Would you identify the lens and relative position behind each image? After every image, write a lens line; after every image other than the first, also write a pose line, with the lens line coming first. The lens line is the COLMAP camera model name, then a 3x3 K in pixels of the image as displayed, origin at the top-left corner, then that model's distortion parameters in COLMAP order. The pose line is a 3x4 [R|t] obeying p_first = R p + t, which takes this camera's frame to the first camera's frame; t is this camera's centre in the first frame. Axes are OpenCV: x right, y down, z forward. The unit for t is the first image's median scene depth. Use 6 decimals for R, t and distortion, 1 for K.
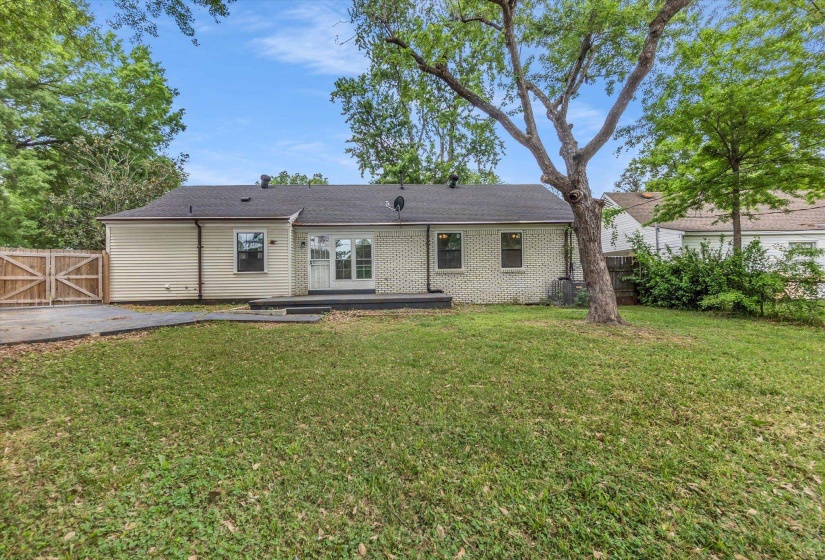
lens RADIAL K [[364.8, 0, 413.1], [0, 364.8, 280.4], [0, 0, 1]] dist [-0.004267, 0.000805]
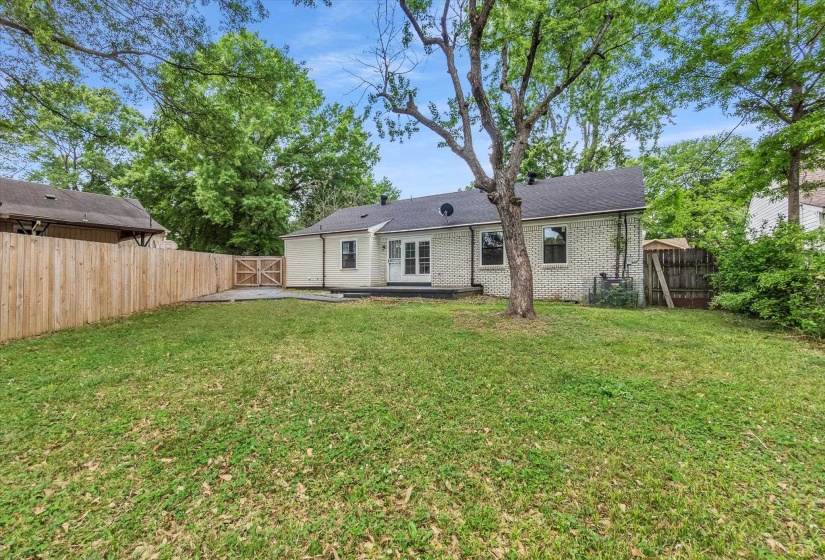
lens RADIAL K [[364.8, 0, 409.6], [0, 364.8, 279.2], [0, 0, 1]] dist [-0.004267, 0.000805]
pose [[0.811853, 0.013677, -0.583701, 0.542661], [-0.009949, 0.999905, 0.009592, 0.002475], [0.583777, -0.001980, 0.811912, -0.018722]]
